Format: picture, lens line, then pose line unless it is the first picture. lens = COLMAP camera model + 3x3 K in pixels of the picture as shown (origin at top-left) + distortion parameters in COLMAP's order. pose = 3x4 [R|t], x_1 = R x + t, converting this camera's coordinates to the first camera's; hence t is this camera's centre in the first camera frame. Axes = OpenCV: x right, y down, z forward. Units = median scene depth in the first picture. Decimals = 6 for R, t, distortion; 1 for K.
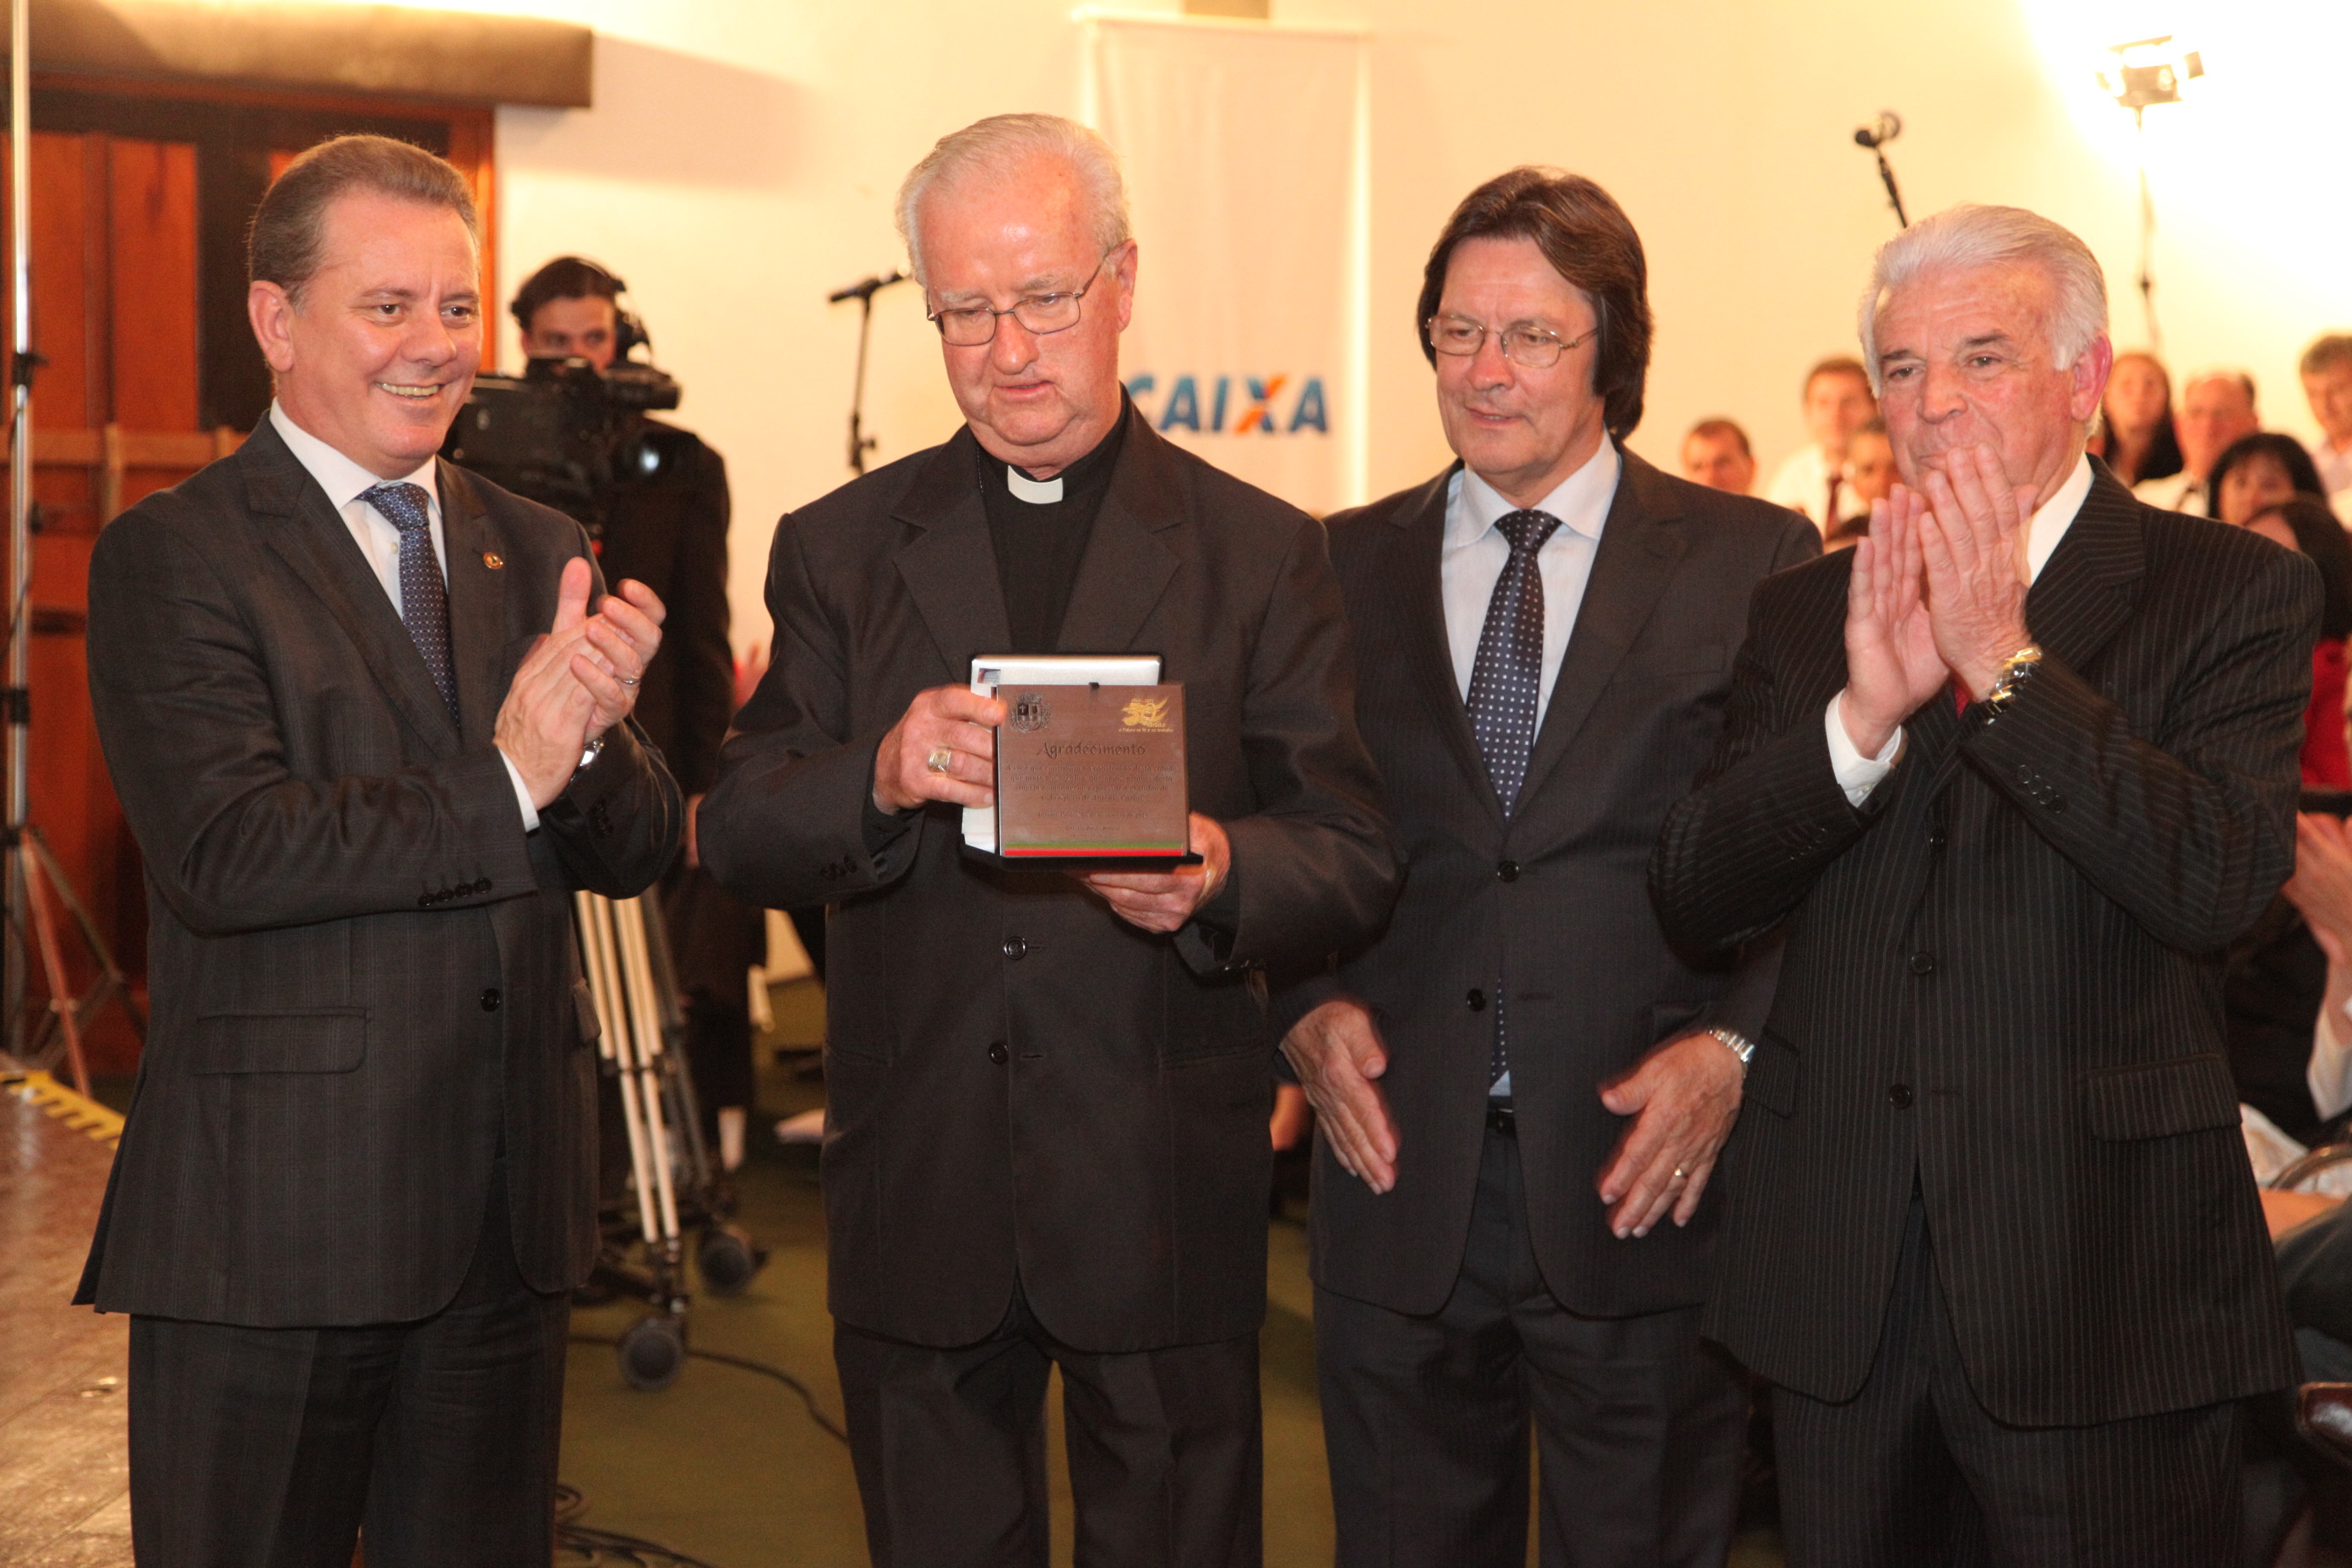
lens RADIAL K [[5580.3, 0, 1169.5], [0, 5580.3, 792.7], [0, 0, 1]] dist [0.578391, 0.000000]
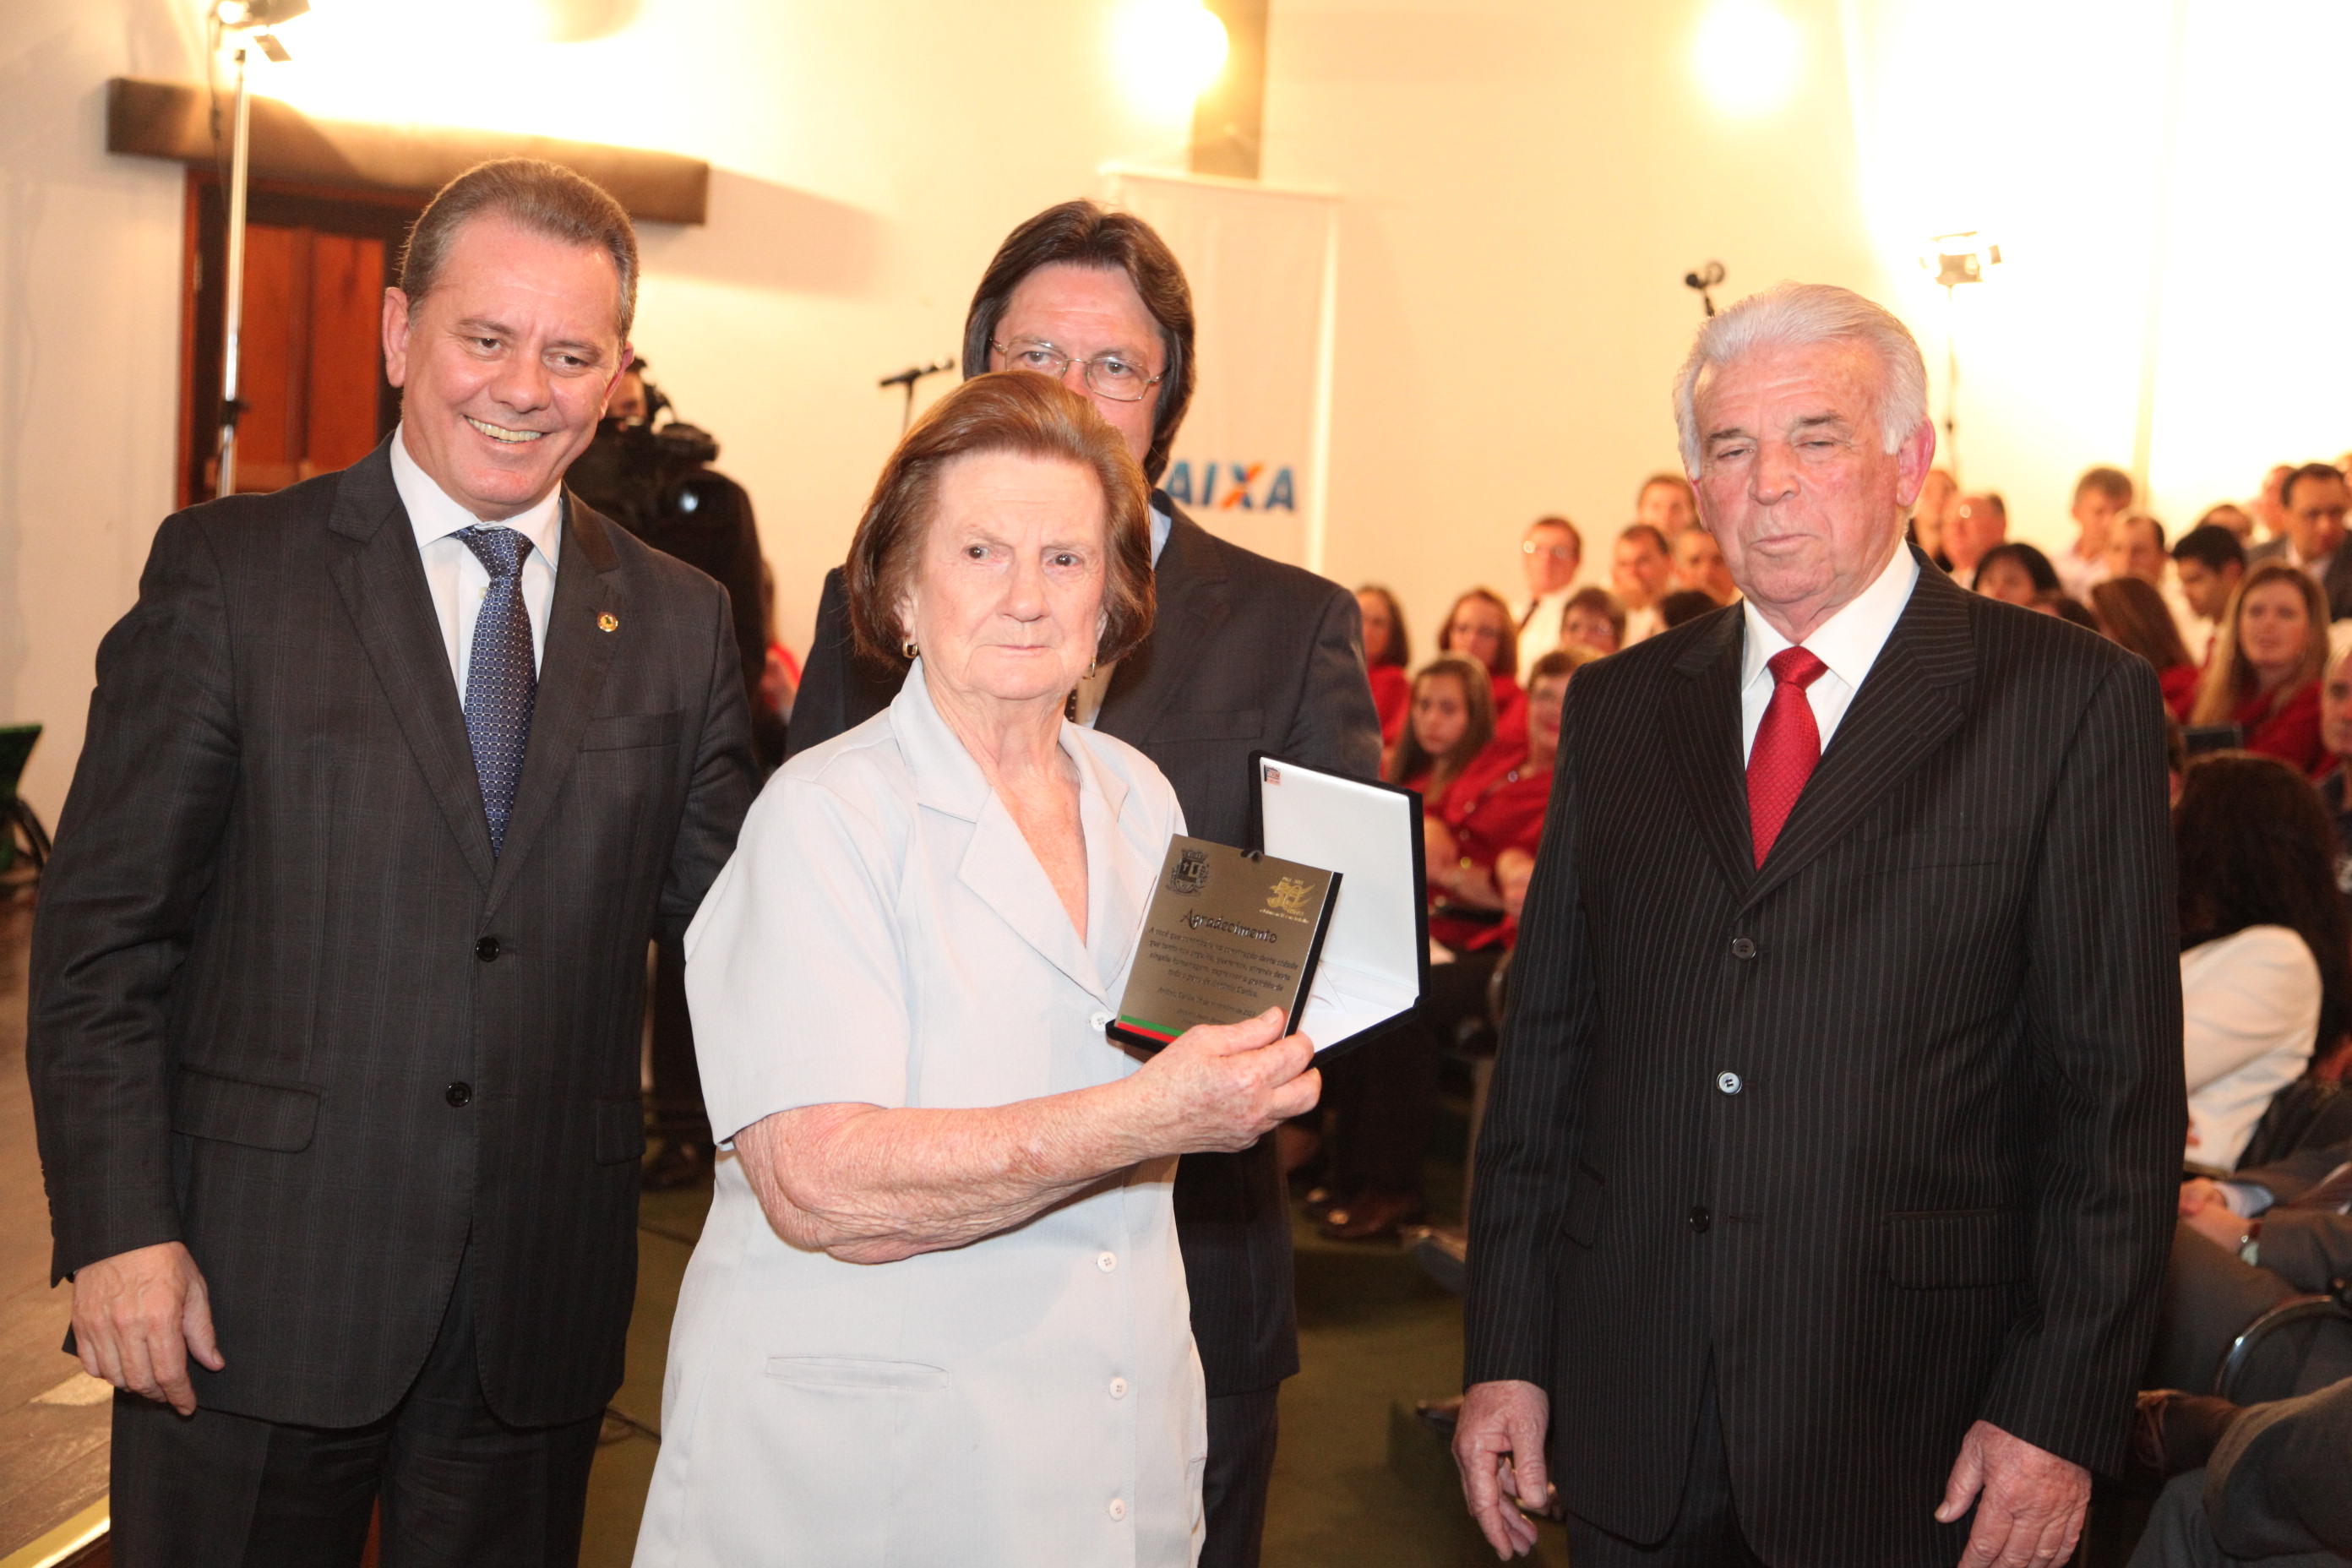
lens RADIAL K [[4219.9, 0, 1139.3], [0, 4219.9, 747.1], [0, 0, 1]] dist [0.391316, 0.000000]
pose [[0.998923, 0.044561, -0.012892, 0.035264], [-0.044663, 0.998972, -0.007744, -0.011586], [0.012534, 0.008312, 0.999887, 0.232955]]
